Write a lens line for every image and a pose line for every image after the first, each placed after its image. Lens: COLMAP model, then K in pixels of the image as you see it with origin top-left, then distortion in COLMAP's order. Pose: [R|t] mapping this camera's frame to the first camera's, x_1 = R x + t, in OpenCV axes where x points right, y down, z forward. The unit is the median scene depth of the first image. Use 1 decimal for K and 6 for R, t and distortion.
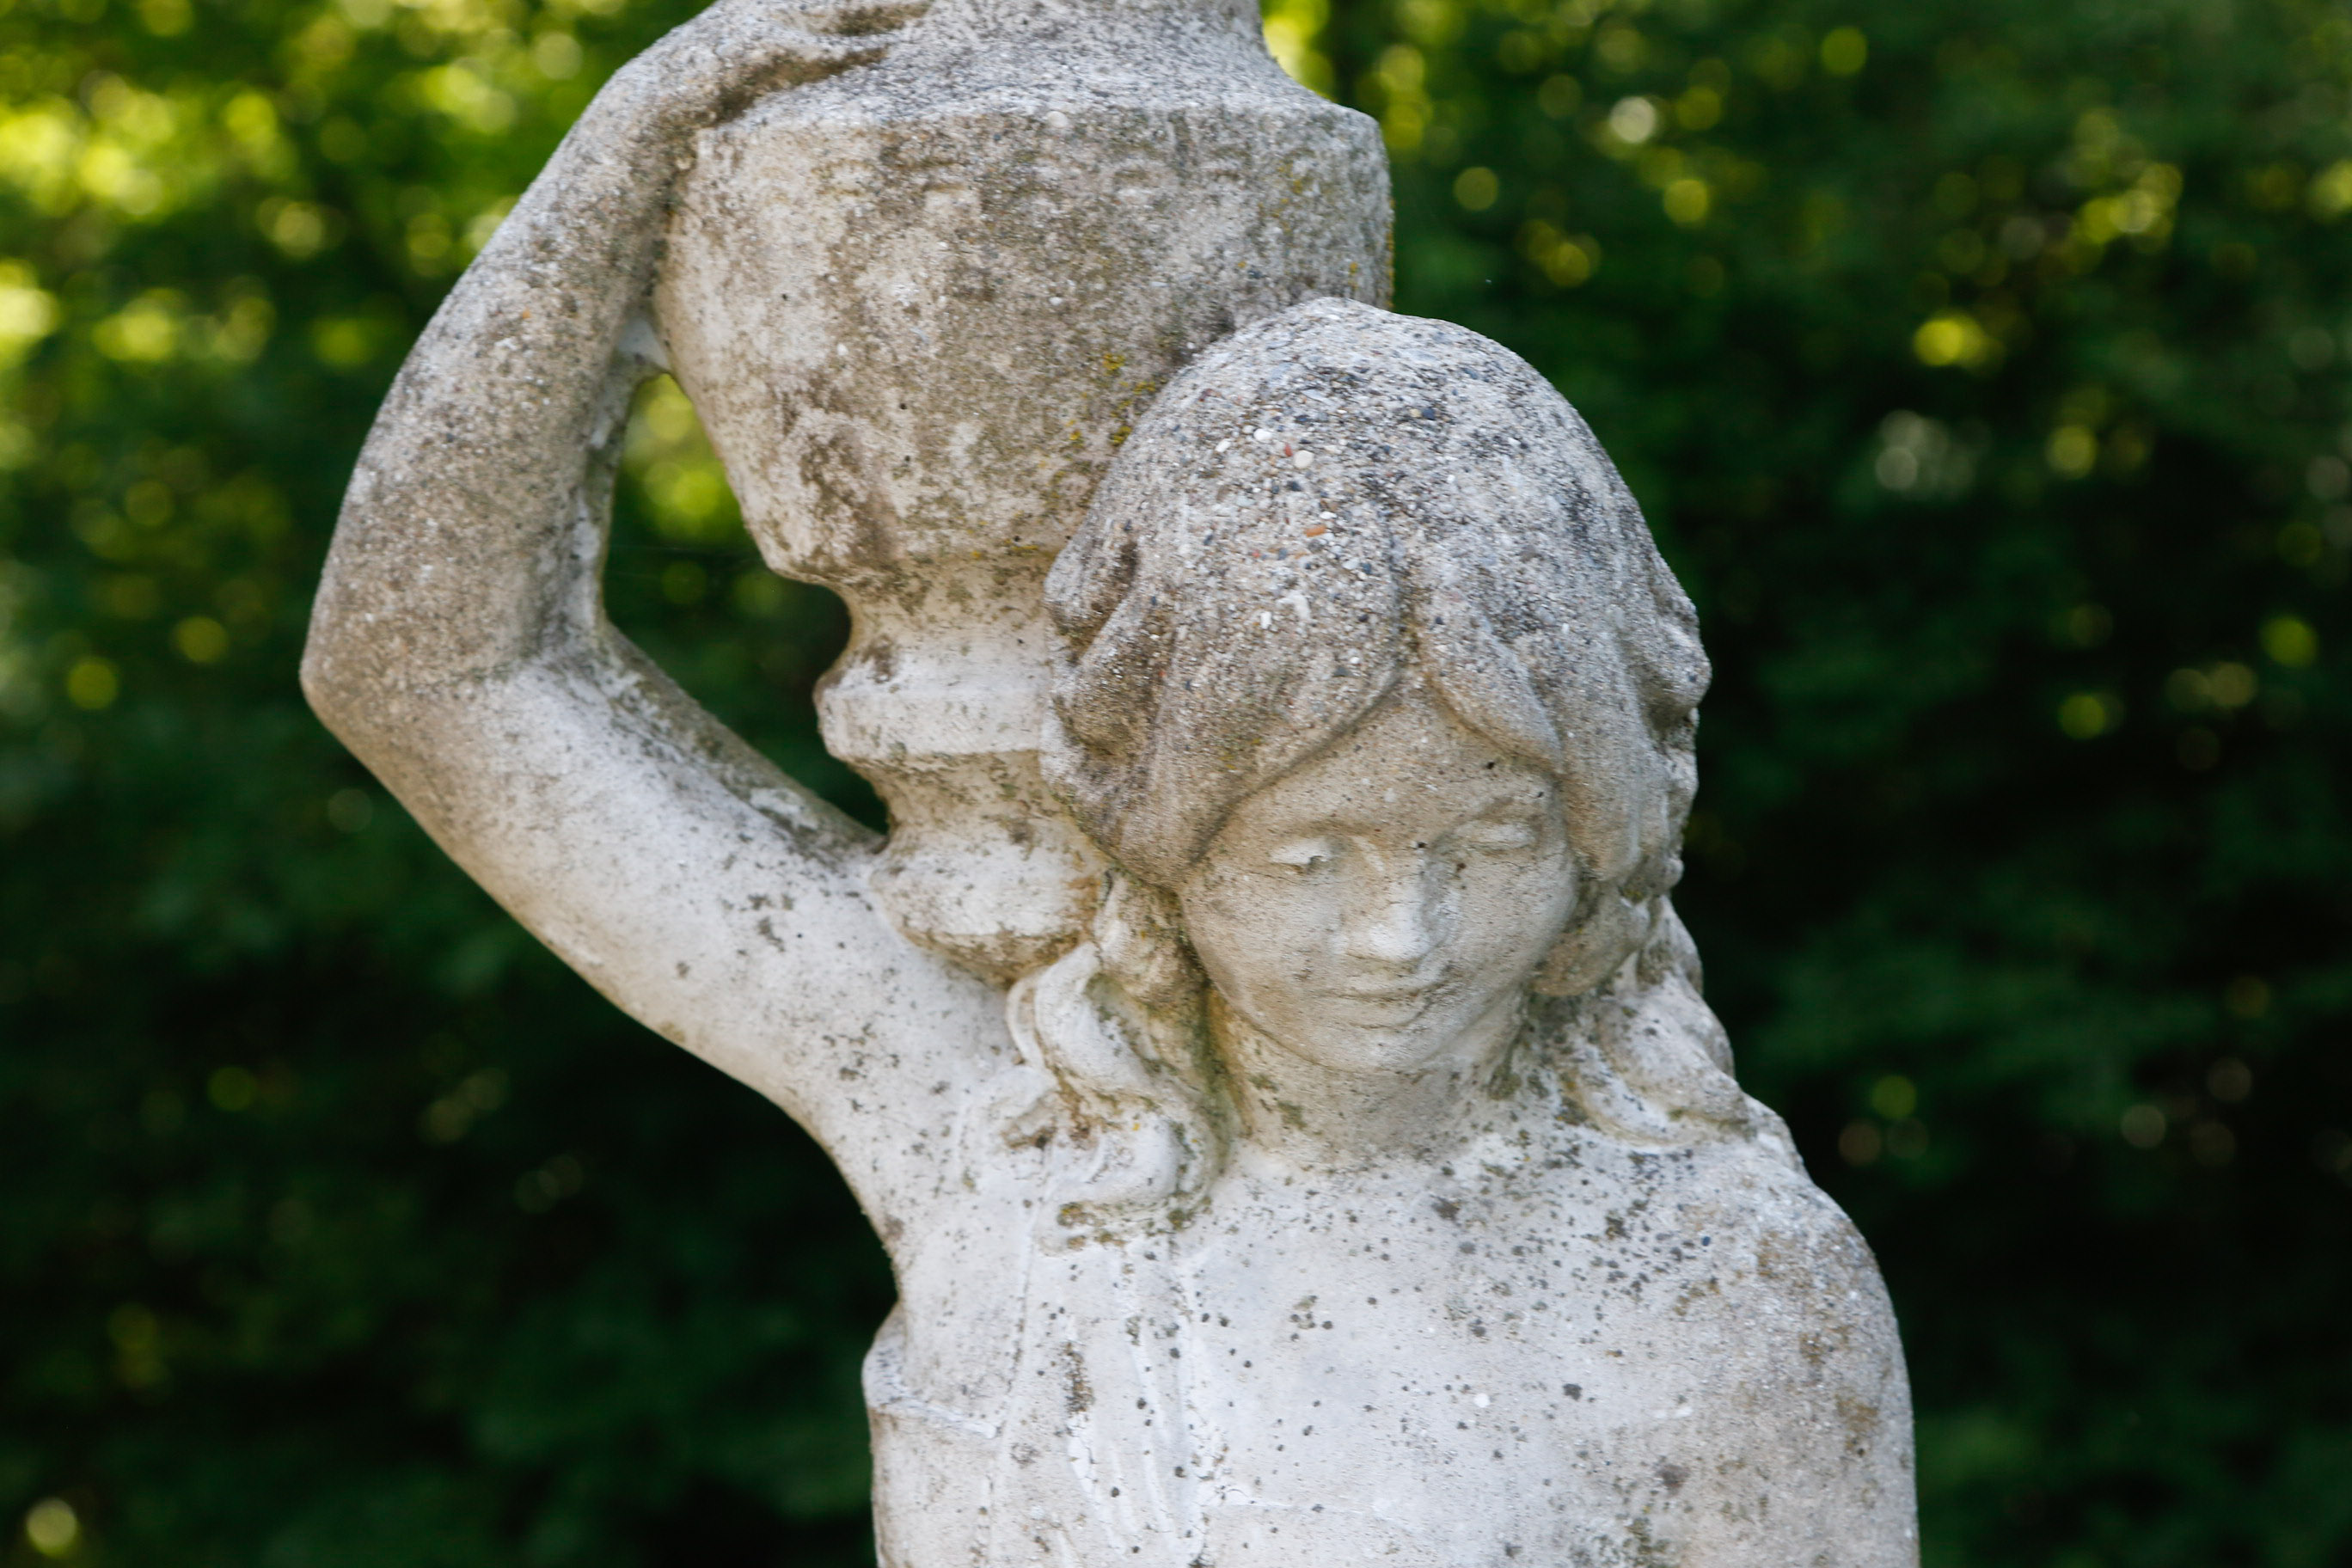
lens RADIAL K [[4679.8, 0, 1175.7], [0, 4679.8, 791.5], [0, 0, 1]] dist [0.043984, 0.000000]
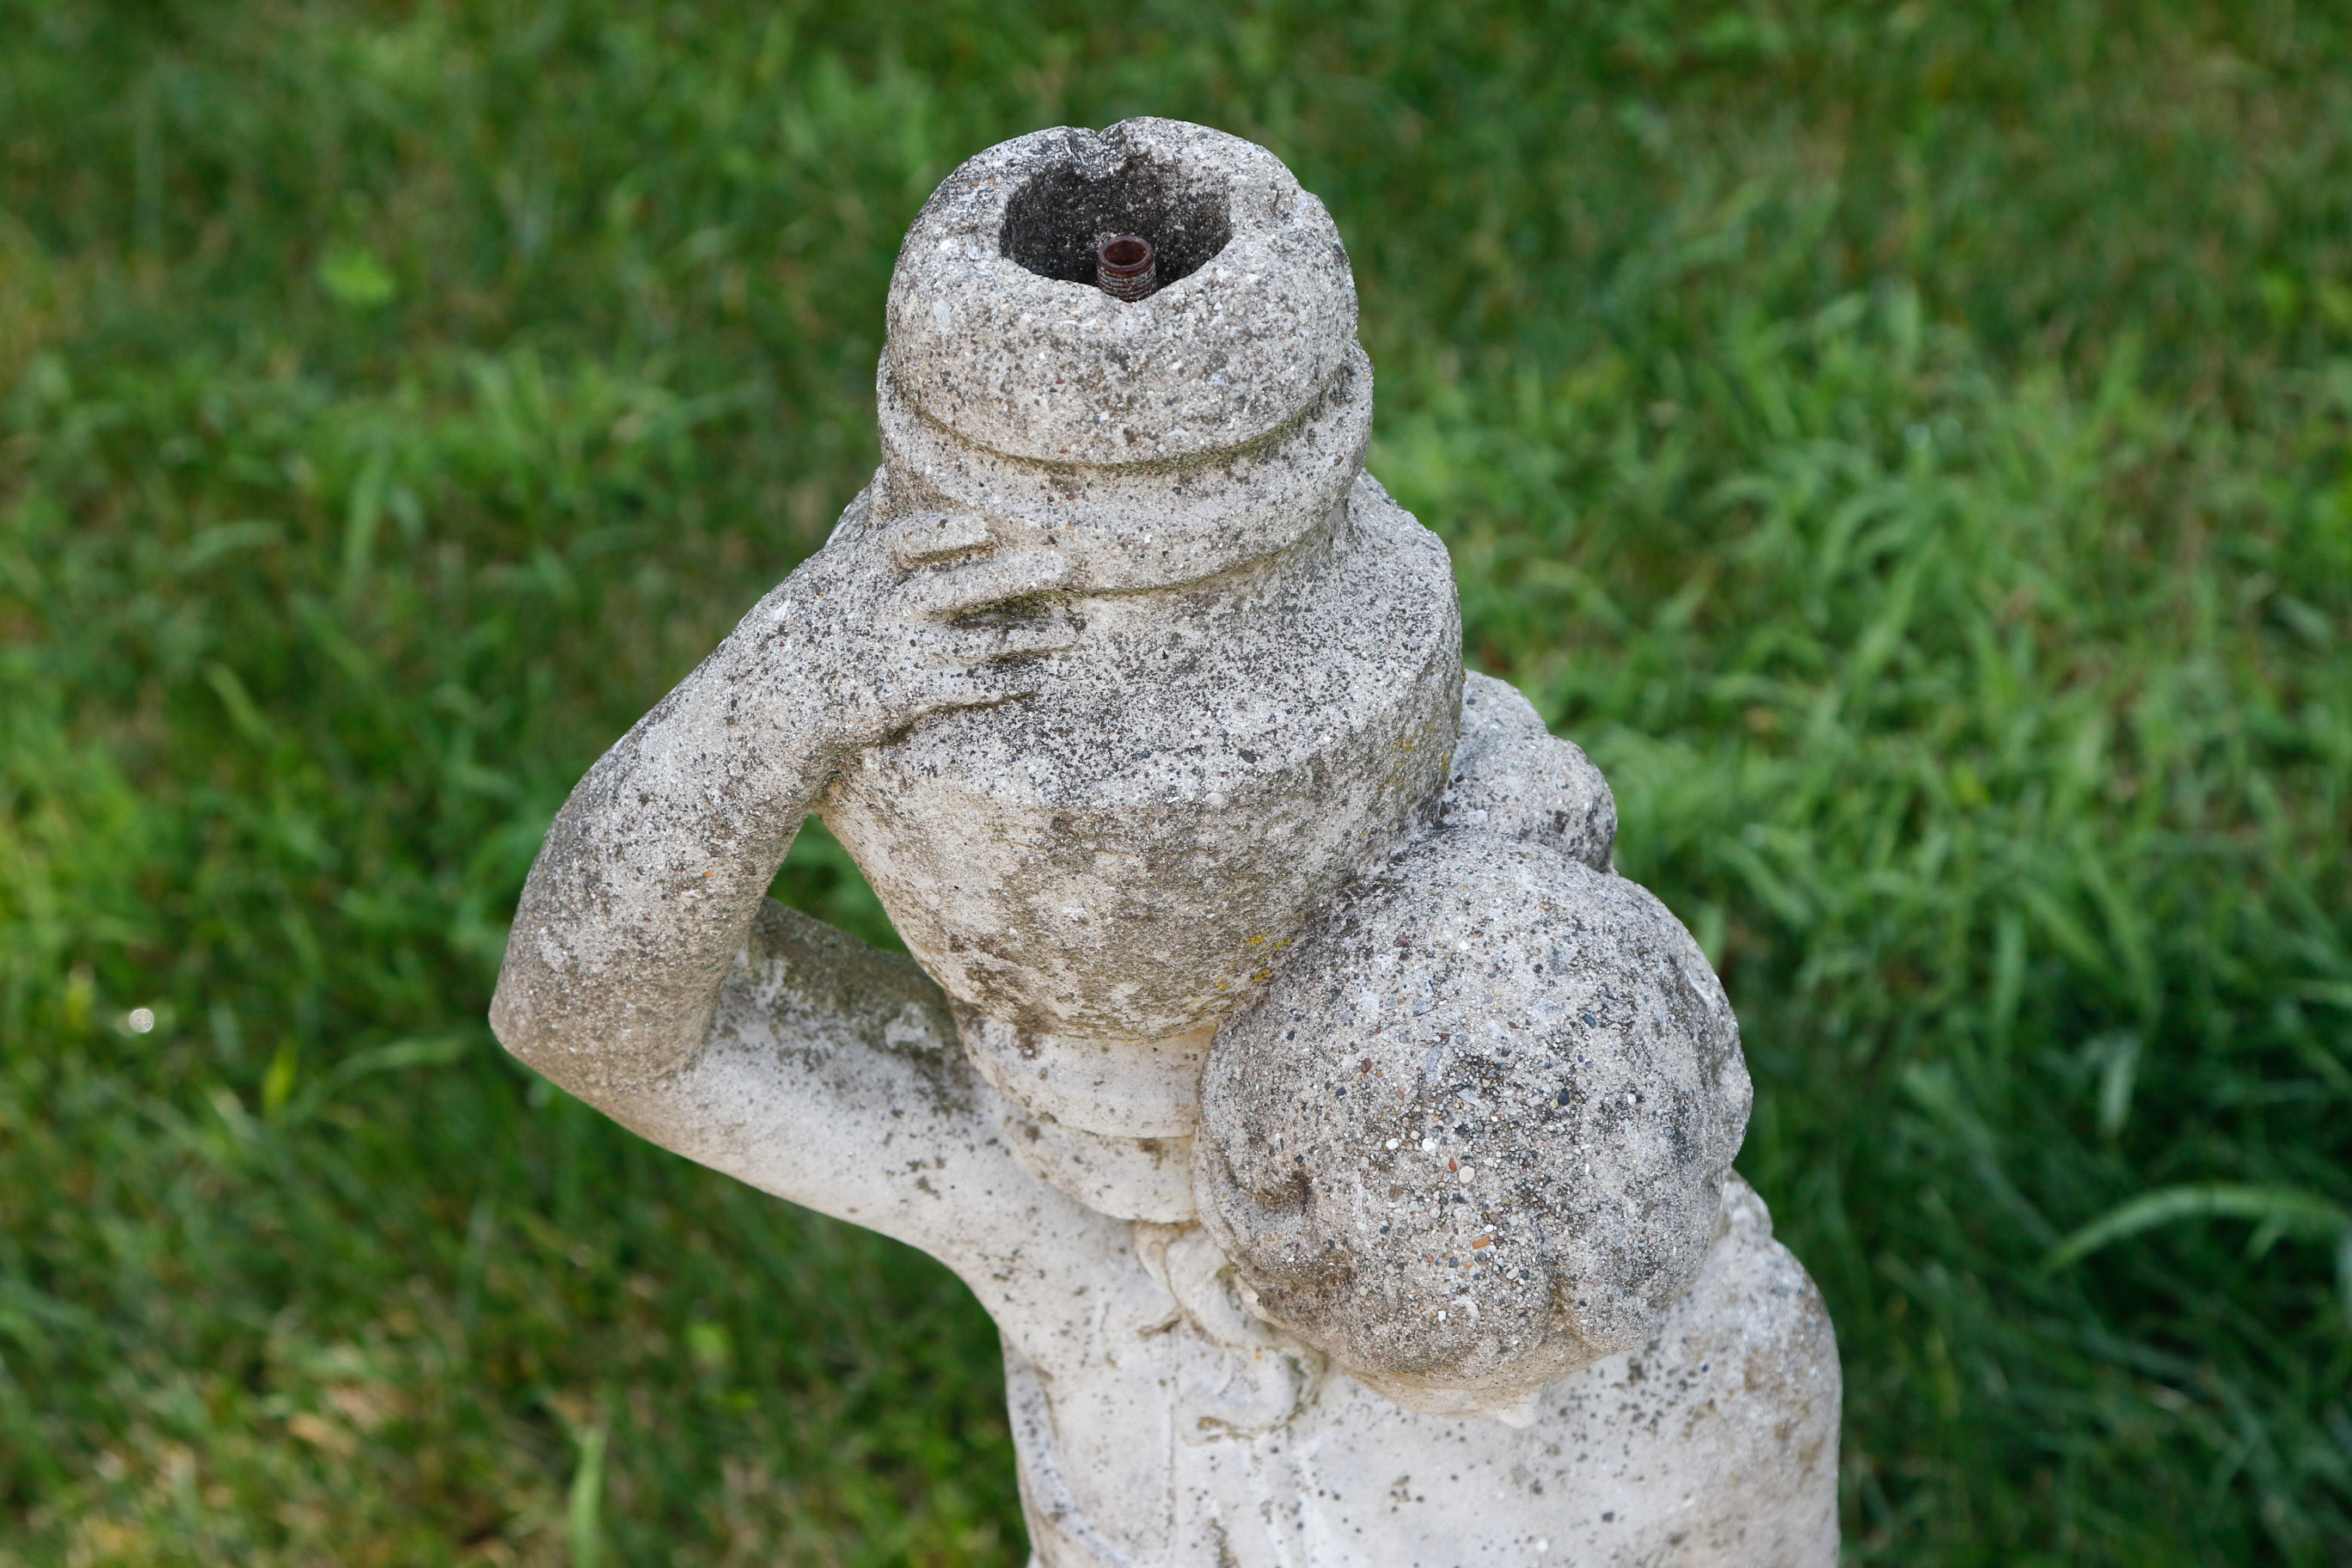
lens RADIAL K [[4679.8, 0, 1172.4], [0, 4679.8, 782.2], [0, 0, 1]] dist [0.043984, 0.000000]
pose [[0.987180, -0.104039, 0.121044, -0.164331], [0.007366, 0.787254, 0.616585, -0.807808], [-0.159442, -0.607788, 0.777928, 0.142163]]
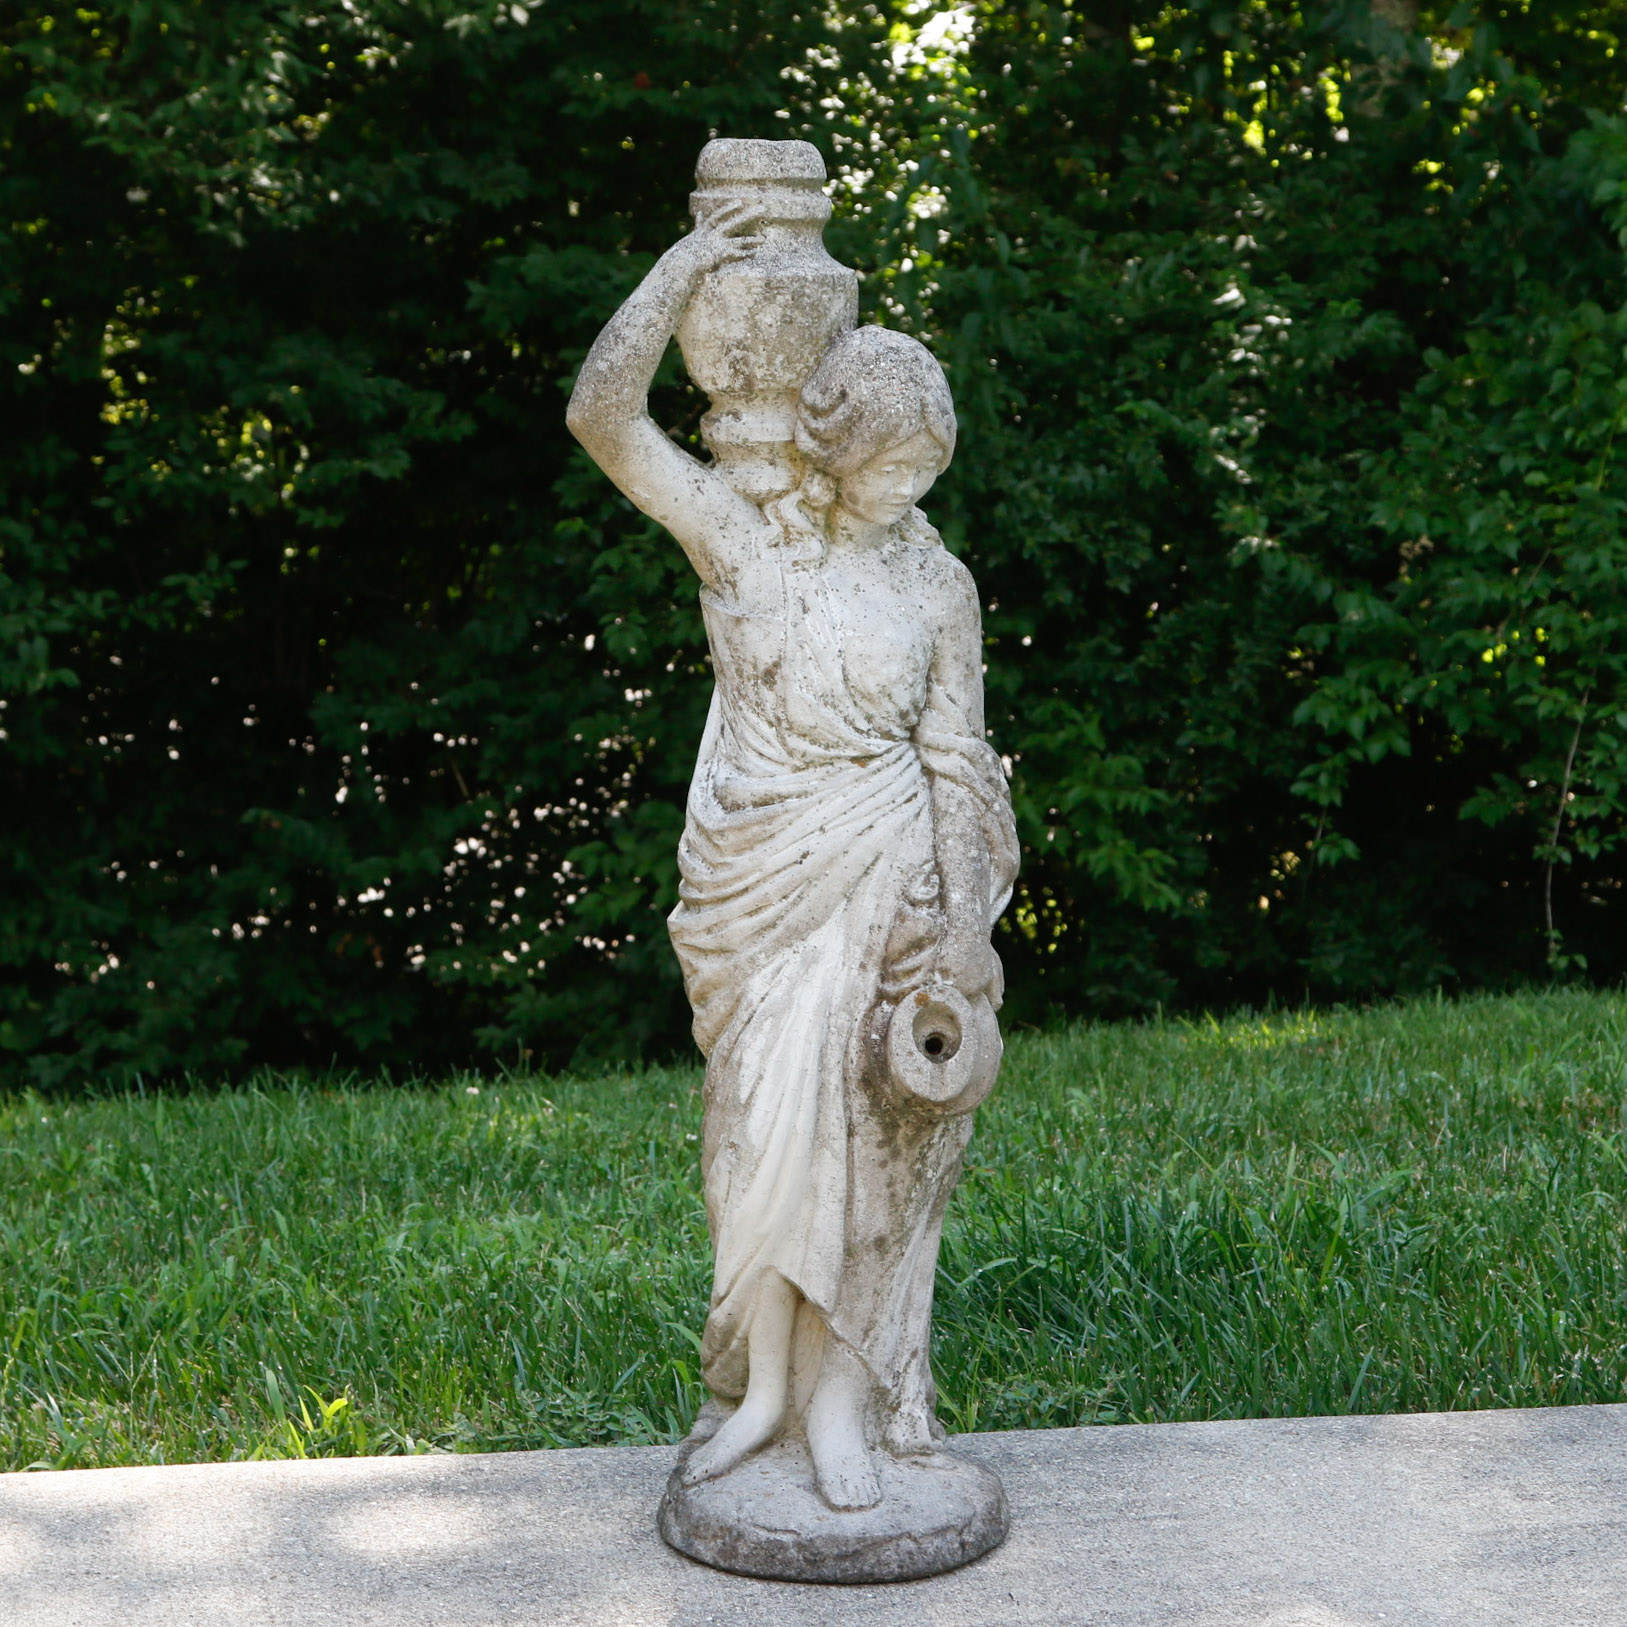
lens RADIAL K [[4723.2, 0, 814.8], [0, 4723.2, 812.6], [0, 0, 1]] dist [0.038102, 0.000000]
pose [[0.900130, -0.025068, 0.434900, -1.684747], [-0.010548, 0.996796, 0.079288, -0.012403], [-0.435494, -0.075957, 0.896981, -2.467330]]
